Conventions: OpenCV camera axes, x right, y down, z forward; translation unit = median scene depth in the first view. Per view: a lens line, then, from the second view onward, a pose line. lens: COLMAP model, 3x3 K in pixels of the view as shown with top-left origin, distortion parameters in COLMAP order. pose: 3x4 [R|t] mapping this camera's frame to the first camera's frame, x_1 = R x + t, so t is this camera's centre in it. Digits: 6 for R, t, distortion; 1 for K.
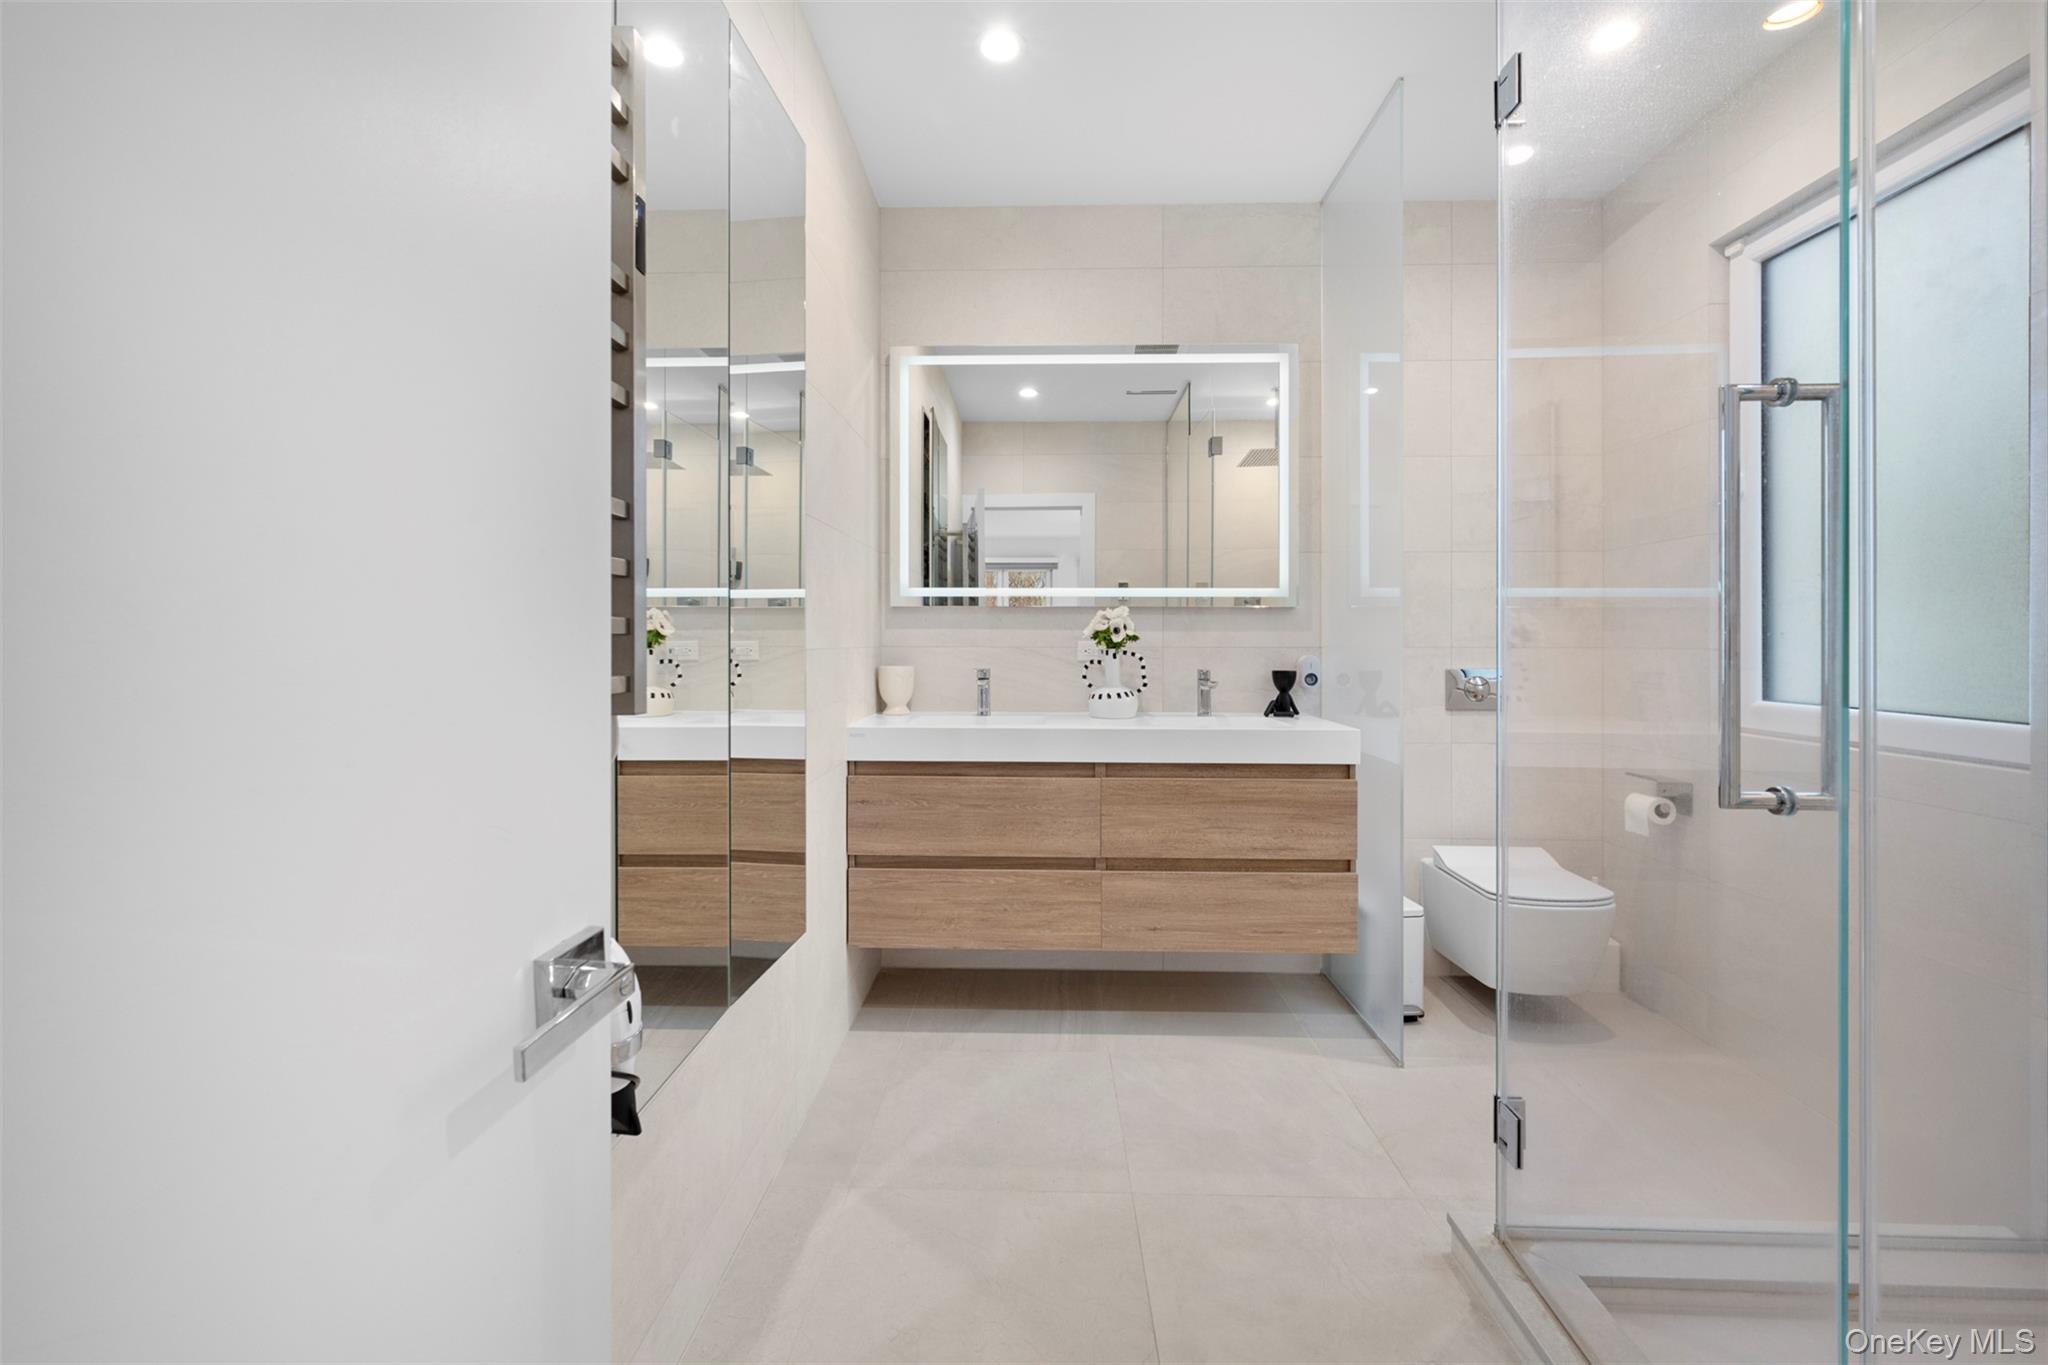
lens RADIAL K [[828.9, 0, 1024.9], [0, 828.9, 629.8], [0, 0, 1]] dist [-0.000314, 0.000214]
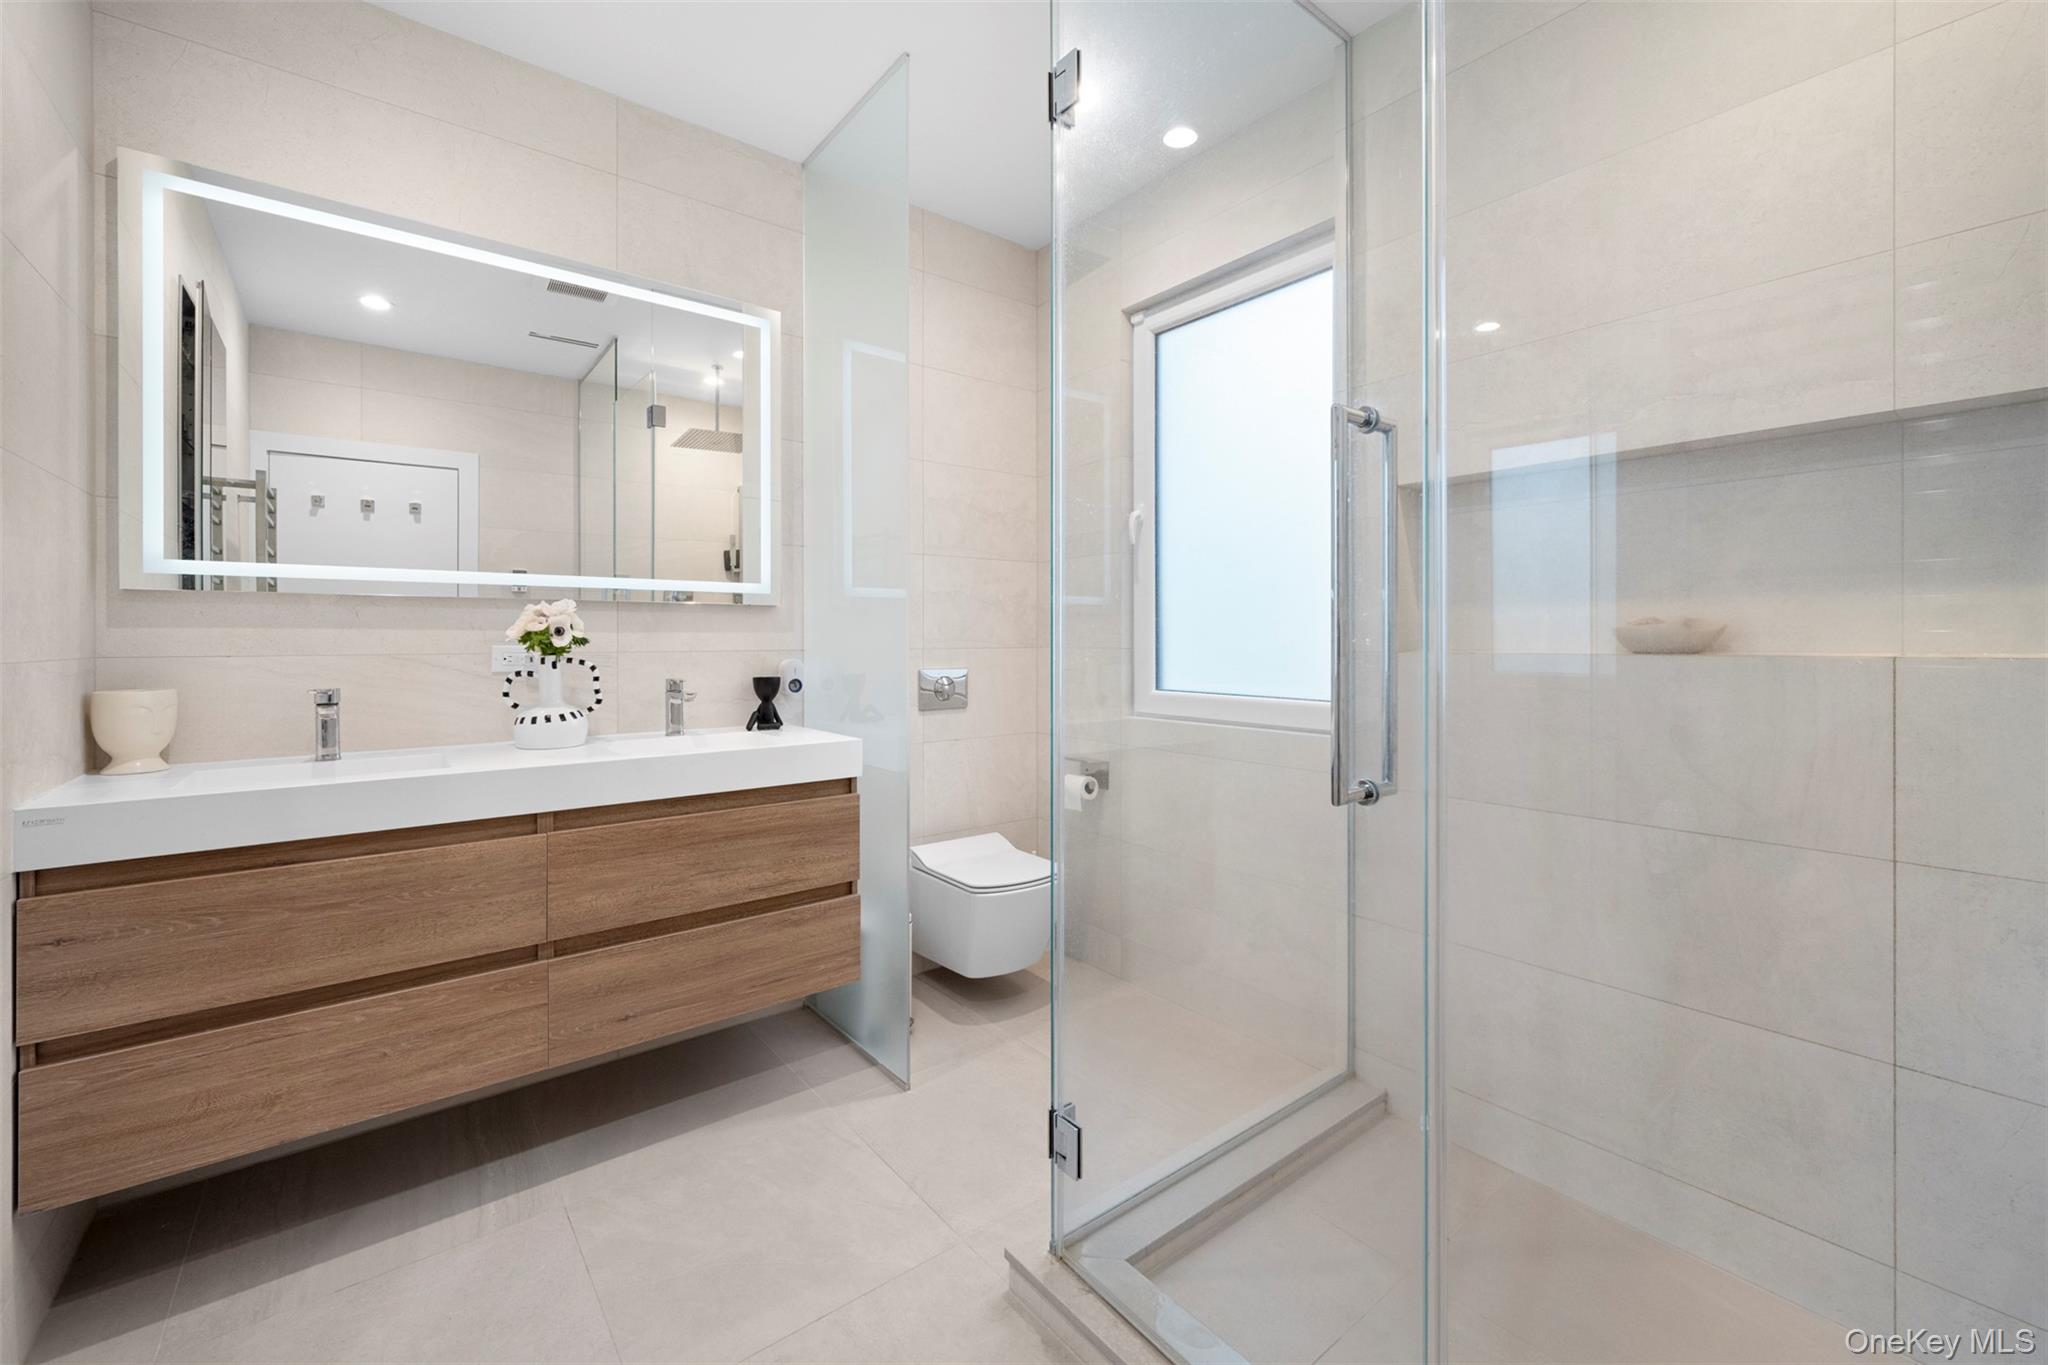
lens RADIAL K [[832.6, 0, 1015.6], [0, 832.6, 633.3], [0, 0, 1]] dist [-0.000970, 0.000462]
pose [[0.771830, 0.001084, 0.635828, -0.053753], [-0.004539, 0.999982, 0.003805, -0.002369], [-0.635813, -0.005823, 0.771822, 0.162373]]
